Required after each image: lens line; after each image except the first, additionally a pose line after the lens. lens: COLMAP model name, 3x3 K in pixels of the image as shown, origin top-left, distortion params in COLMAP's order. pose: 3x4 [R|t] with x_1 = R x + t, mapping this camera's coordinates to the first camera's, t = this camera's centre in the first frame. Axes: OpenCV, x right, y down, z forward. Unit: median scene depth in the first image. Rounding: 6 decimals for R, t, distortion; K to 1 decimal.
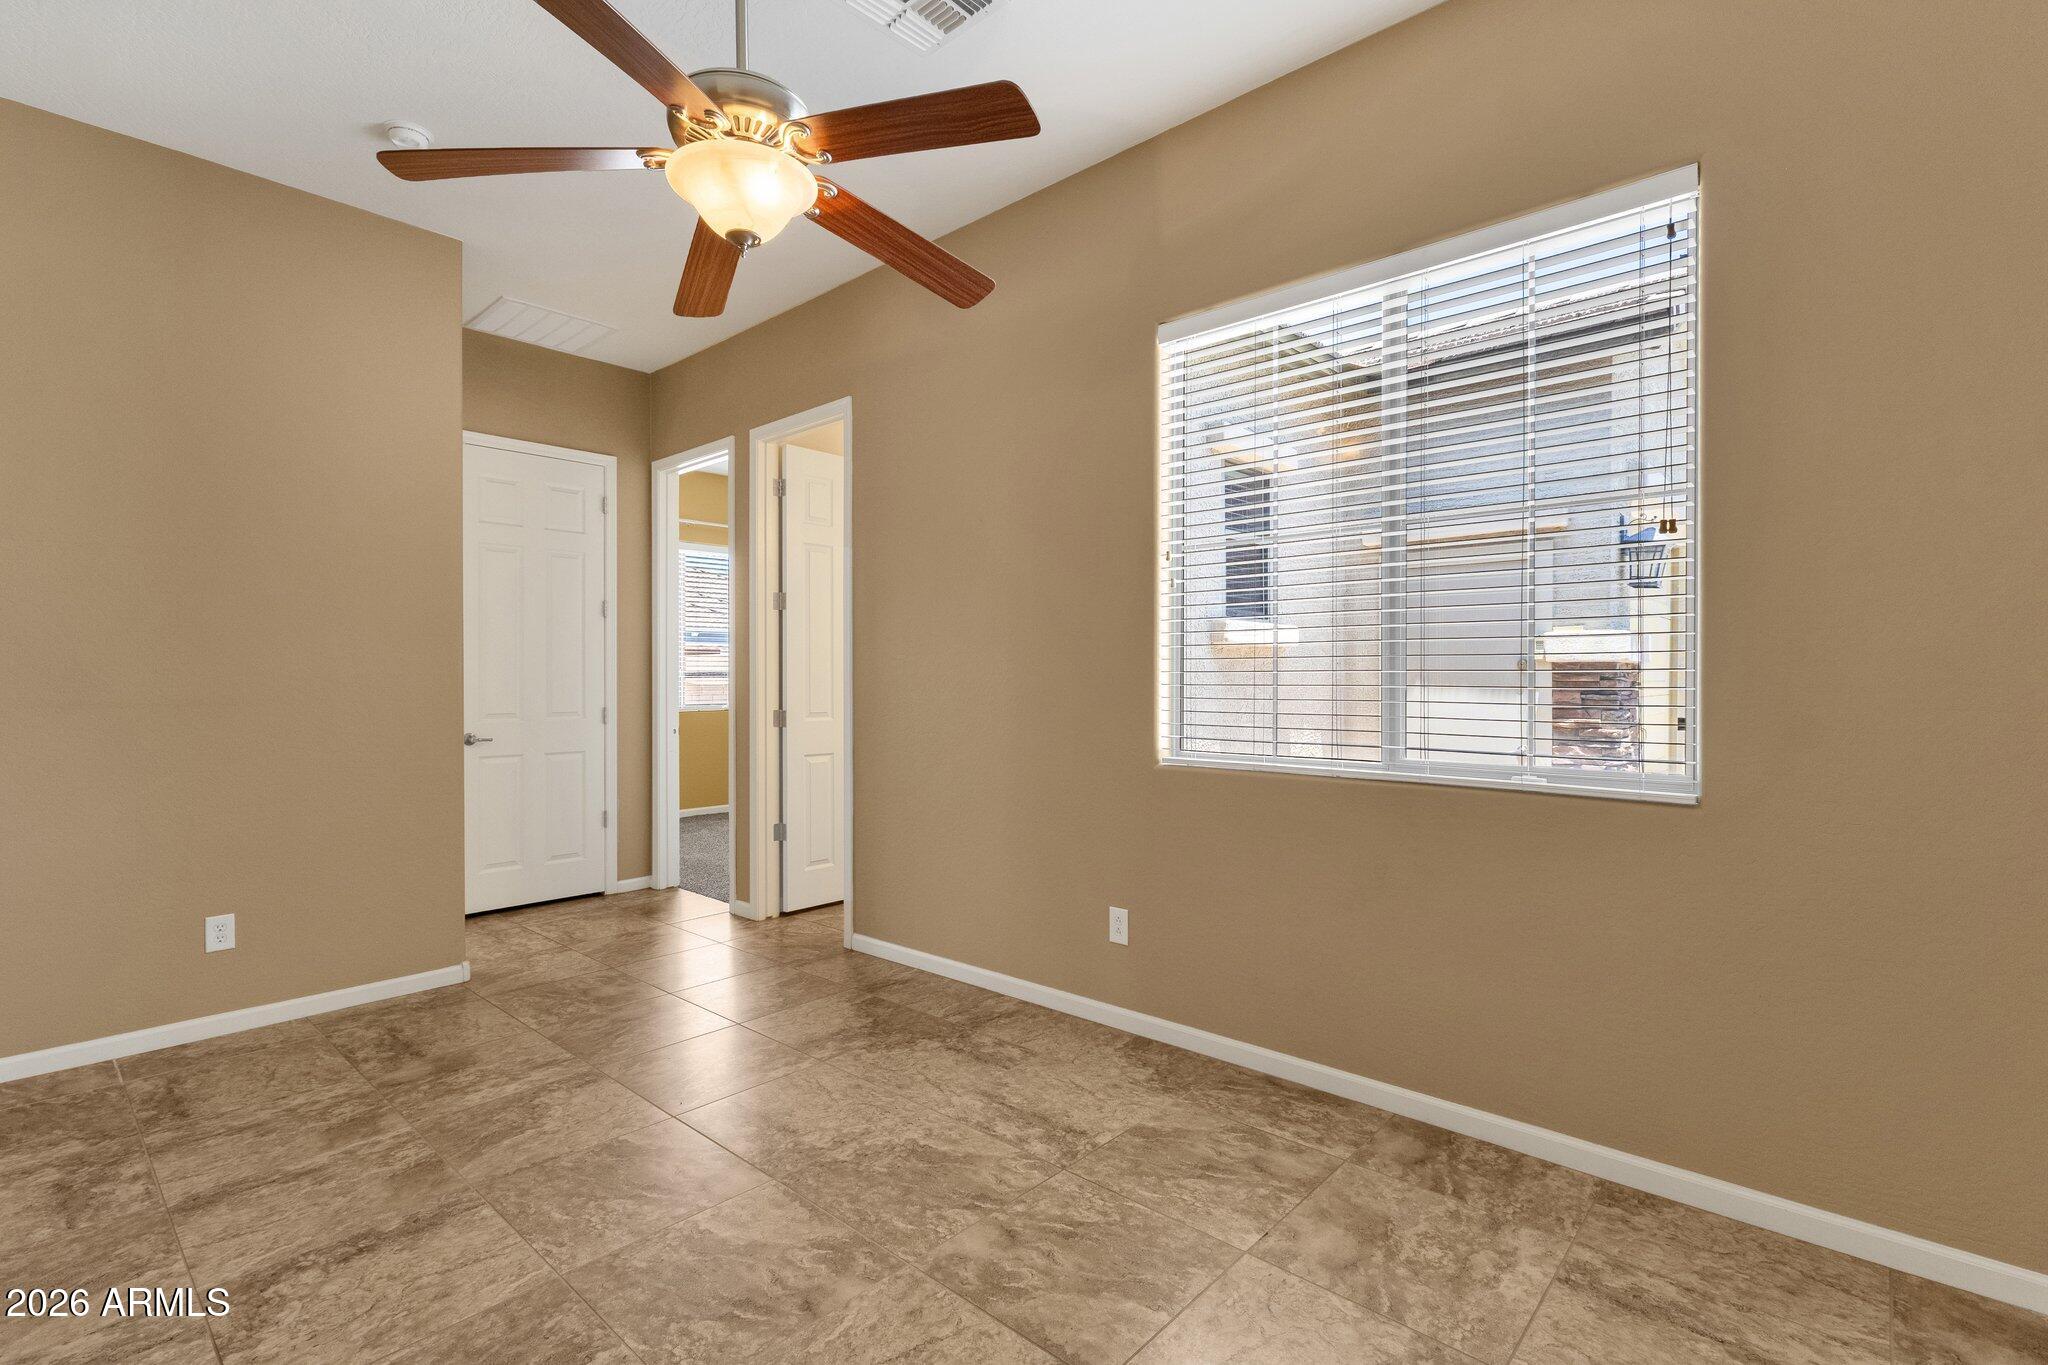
lens RADIAL K [[950.5, 0, 1017.1], [0, 950.5, 677.1], [0, 0, 1]] dist [0.002434, -0.000072]
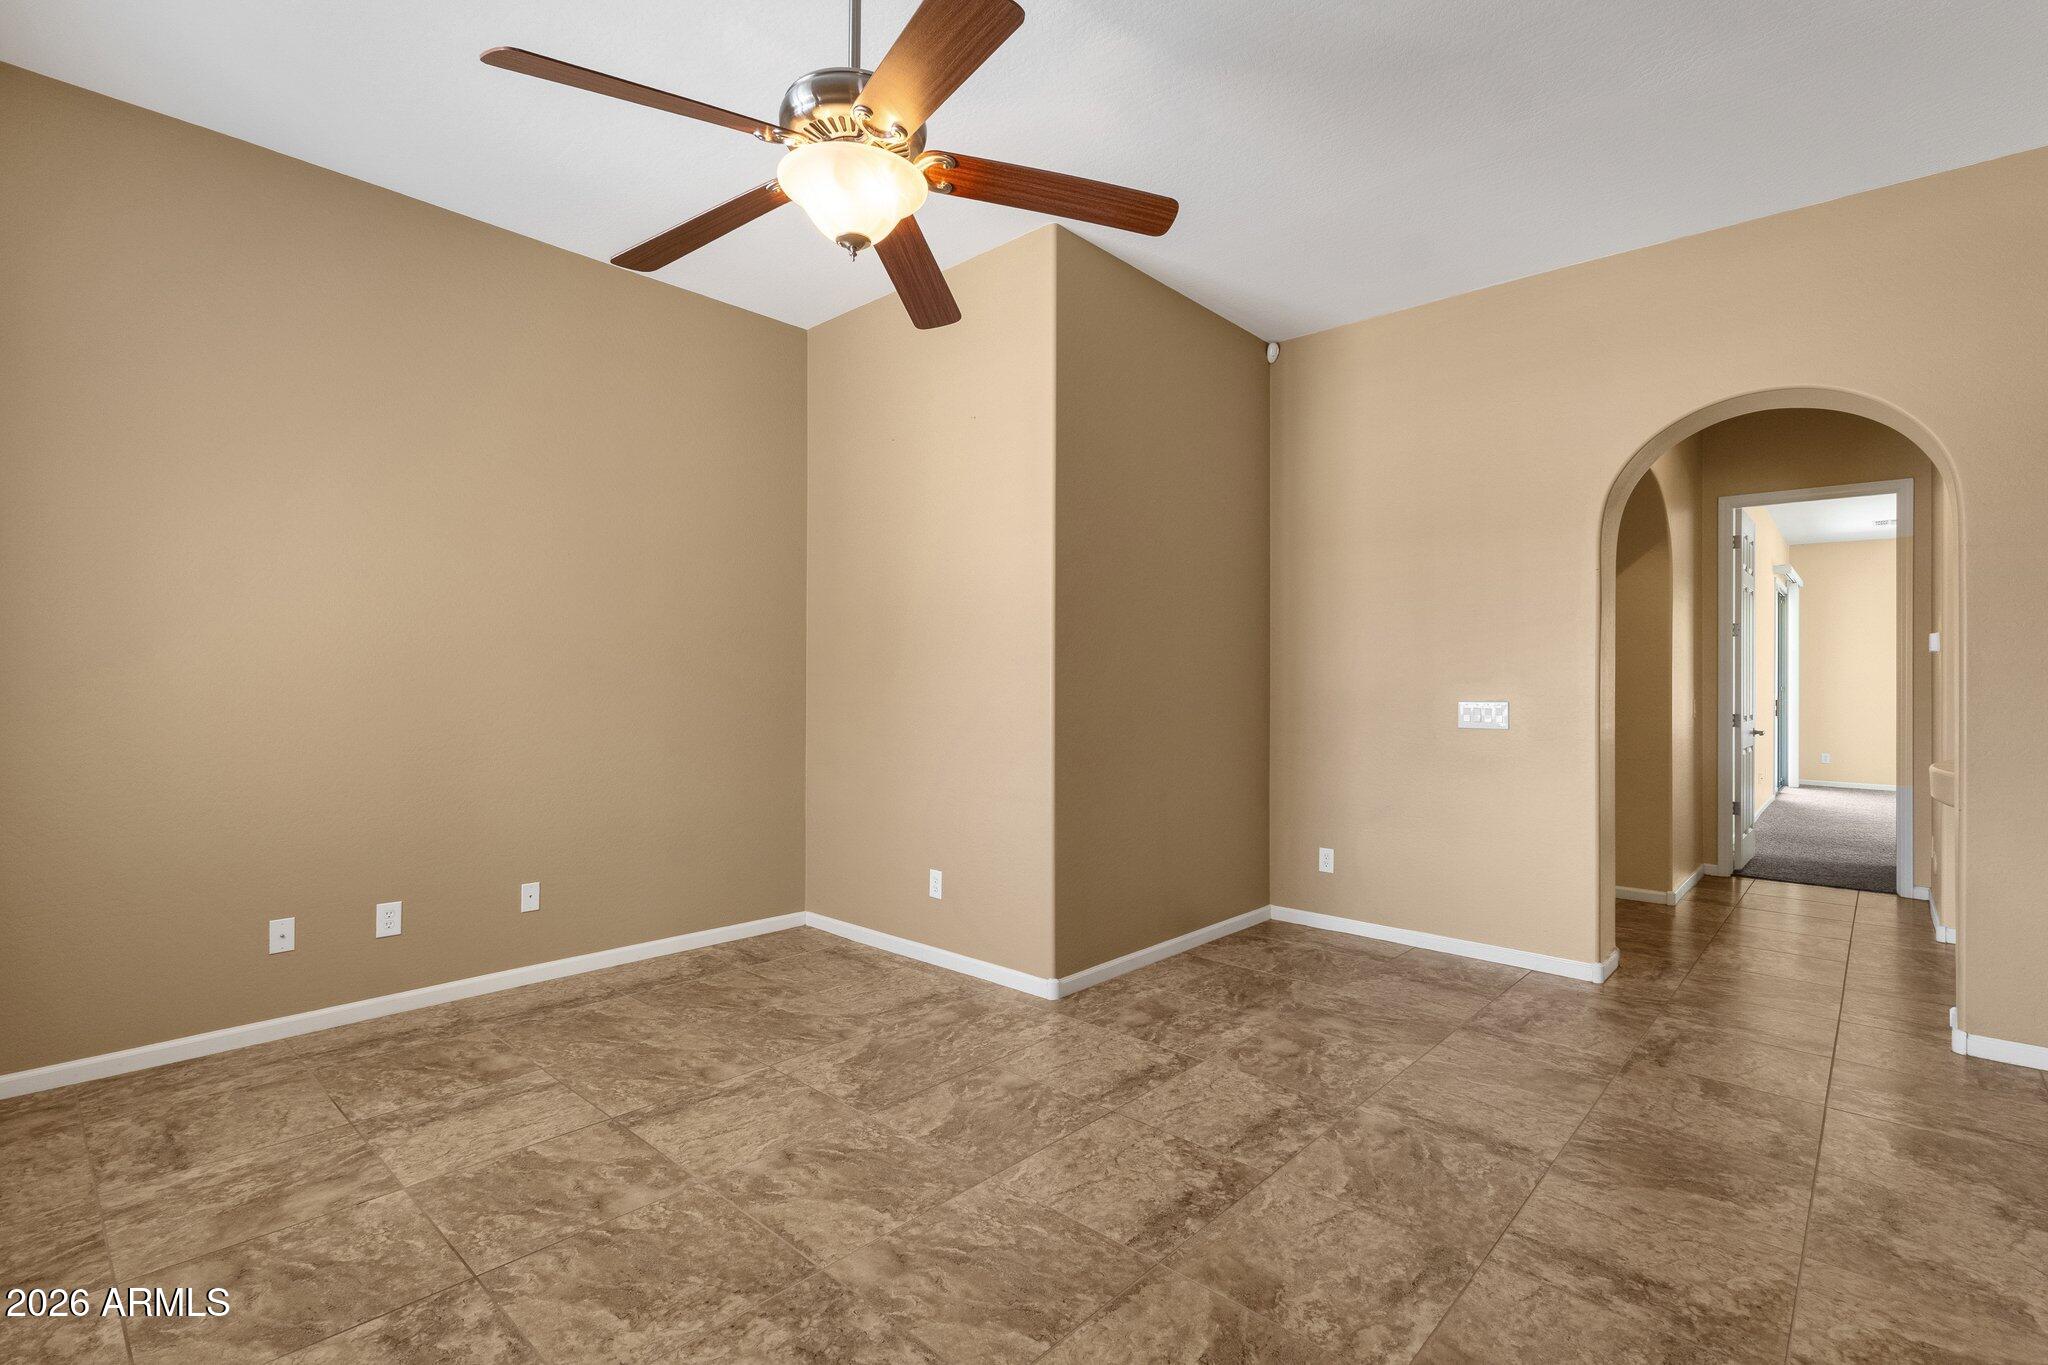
lens RADIAL K [[950.5, 0, 1017.1], [0, 950.5, 677.1], [0, 0, 1]] dist [0.002434, -0.000072]
pose [[-0.999986, -0.002641, 0.004550, -0.481473], [-0.002675, 0.999969, -0.007367, -0.002673], [-0.004531, -0.007379, -0.999963, 2.068163]]
